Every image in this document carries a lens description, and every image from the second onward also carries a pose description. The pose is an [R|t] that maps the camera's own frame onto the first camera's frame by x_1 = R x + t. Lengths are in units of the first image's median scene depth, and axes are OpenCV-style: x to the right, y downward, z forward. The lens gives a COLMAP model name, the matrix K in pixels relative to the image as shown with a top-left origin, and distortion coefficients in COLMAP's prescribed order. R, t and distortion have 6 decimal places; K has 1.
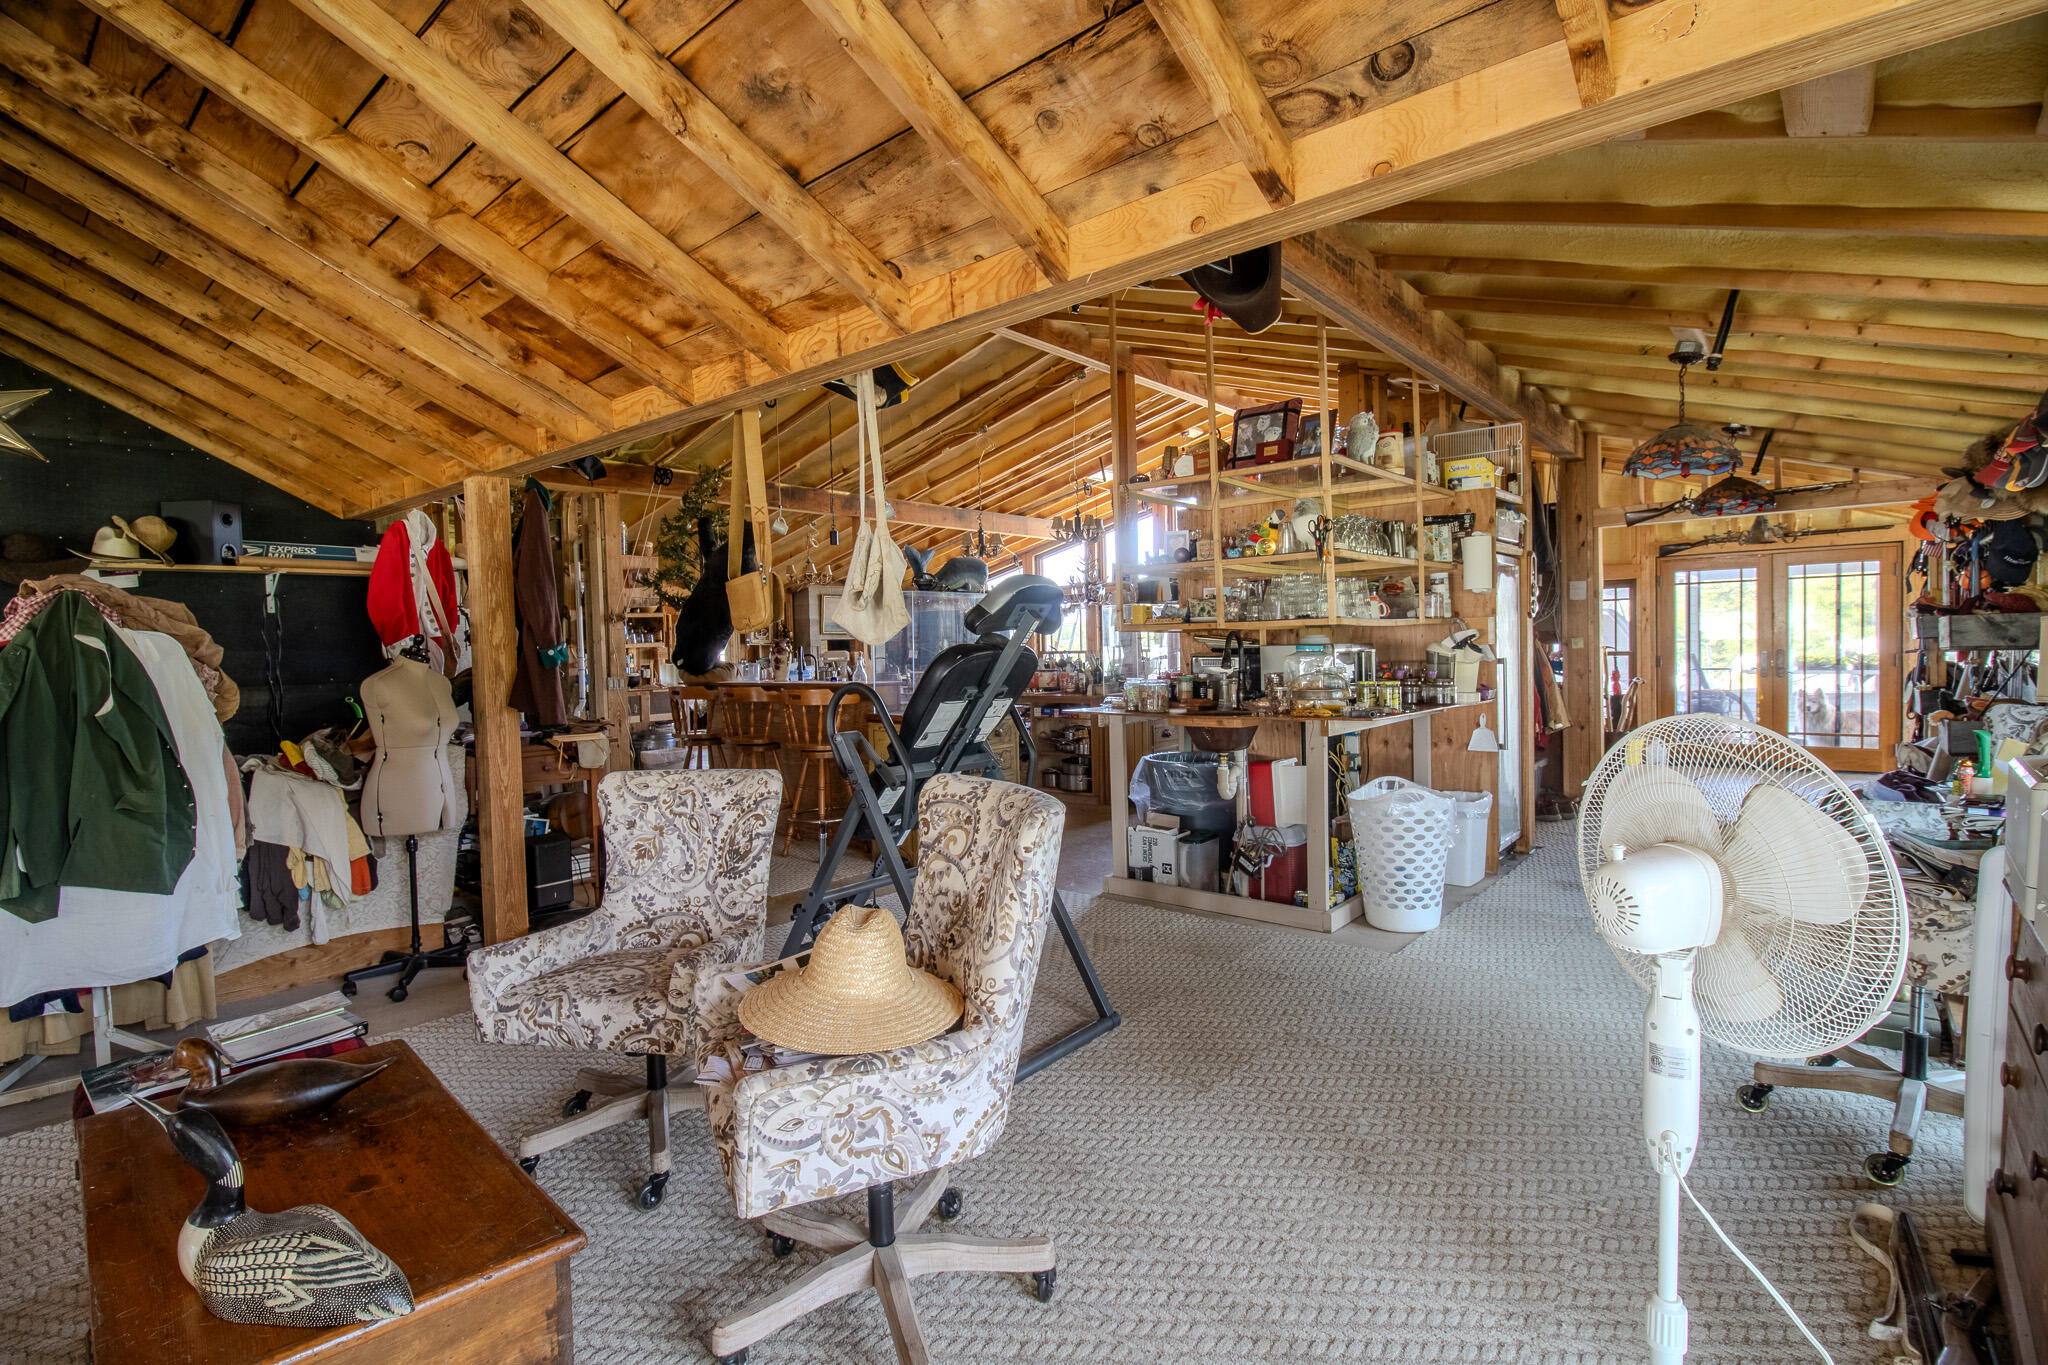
lens RADIAL K [[953.0, 0, 1029.6], [0, 953.0, 675.2], [0, 0, 1]] dist [0.004103, -0.015165]
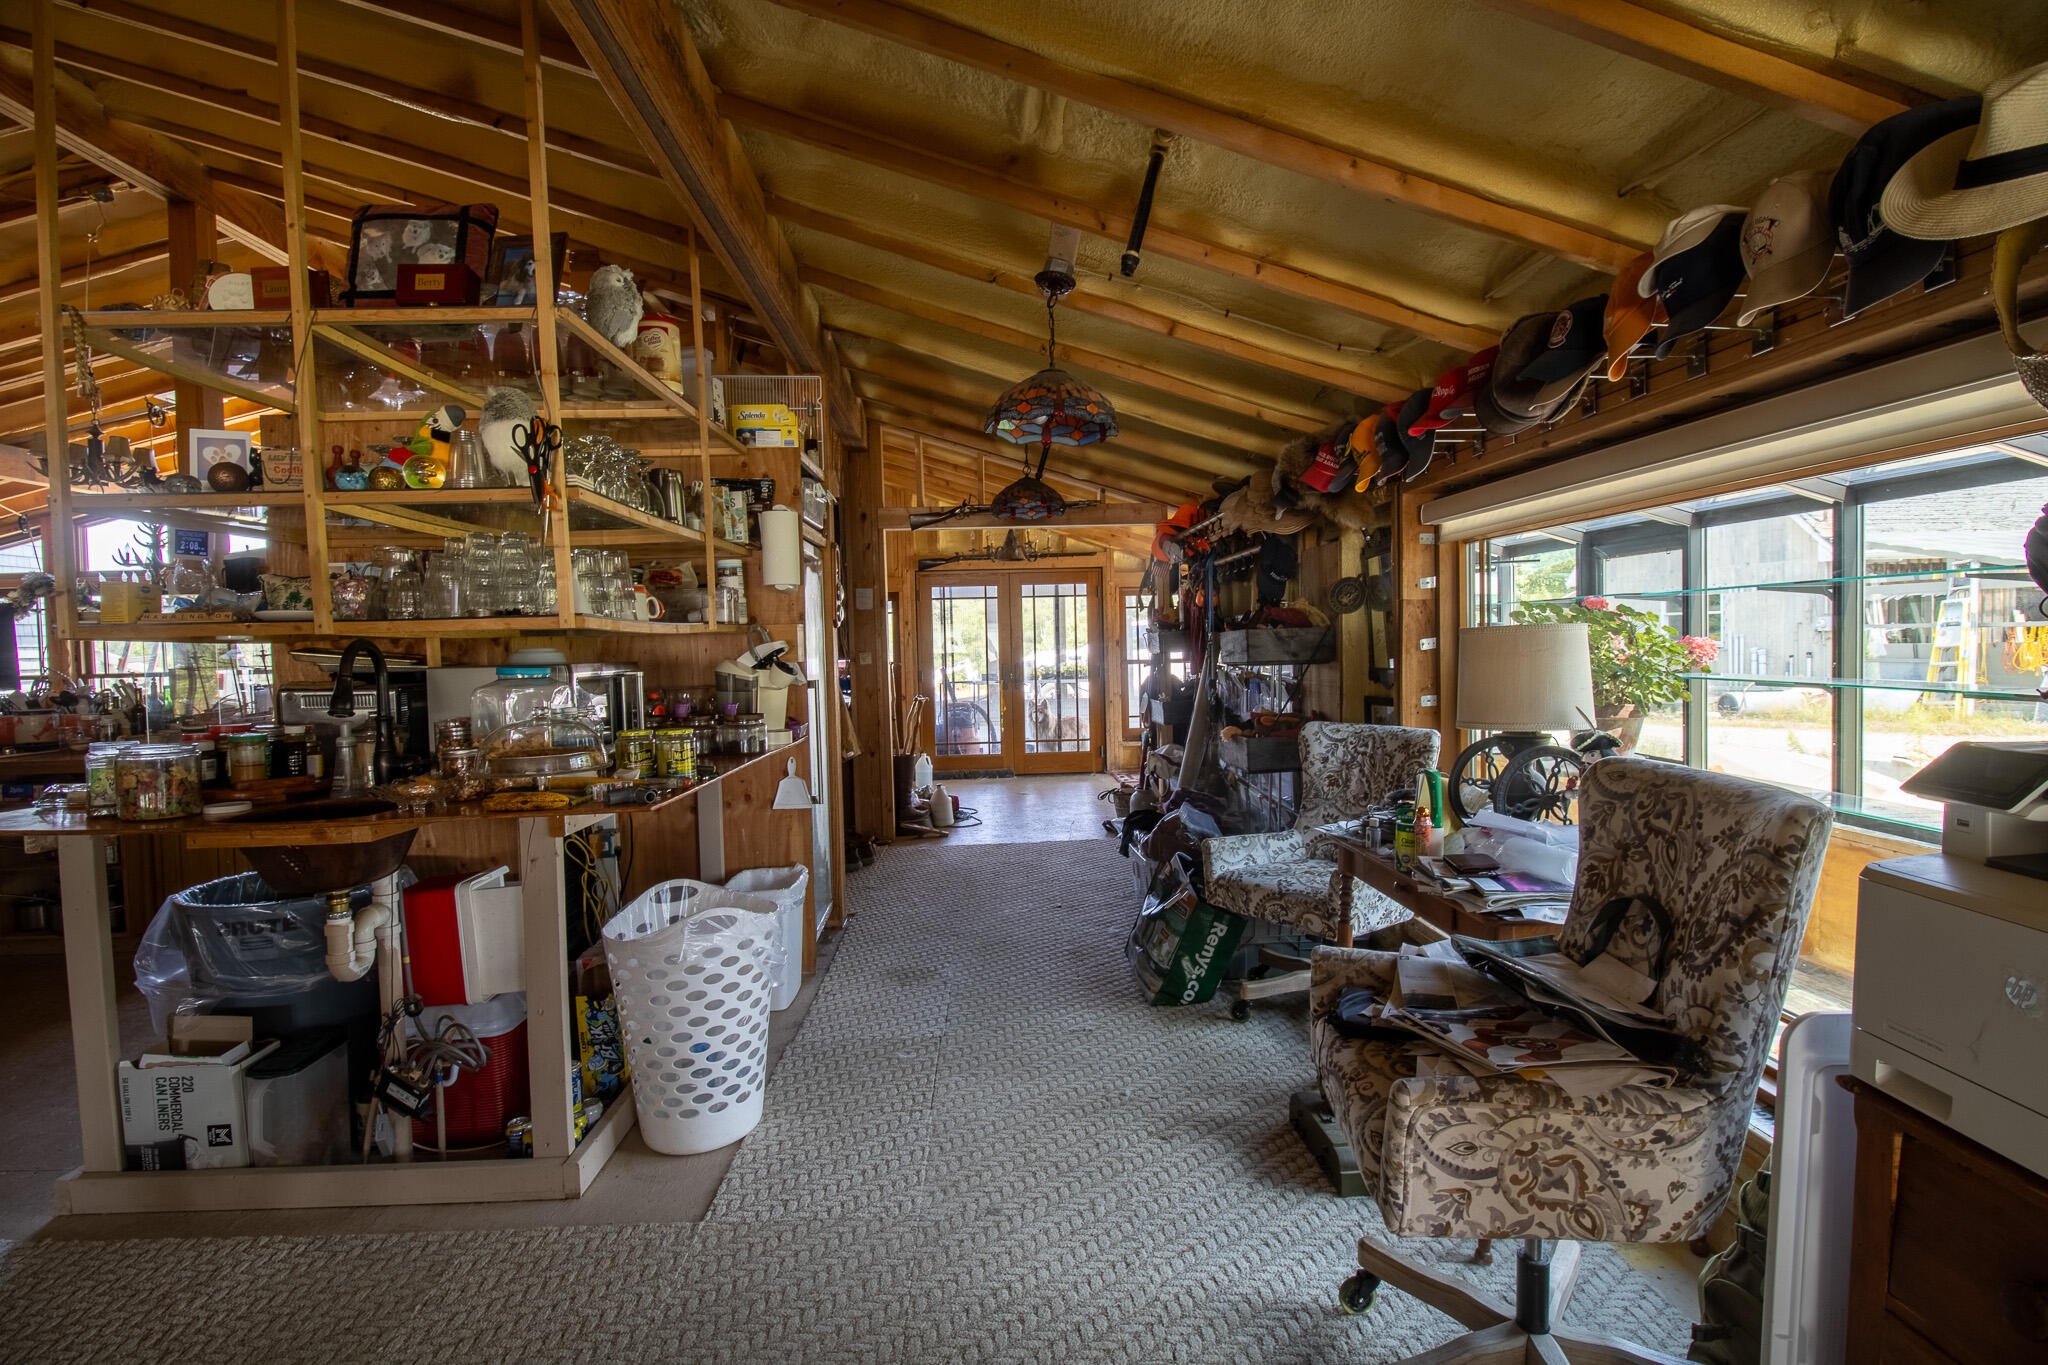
lens RADIAL K [[953.0, 0, 1029.6], [0, 953.0, 675.2], [0, 0, 1]] dist [0.004103, -0.015165]
pose [[0.729104, -0.016689, 0.684200, 0.123861], [0.026951, 0.999627, -0.004337, -0.015655], [-0.683872, 0.021602, 0.729282, 0.381453]]
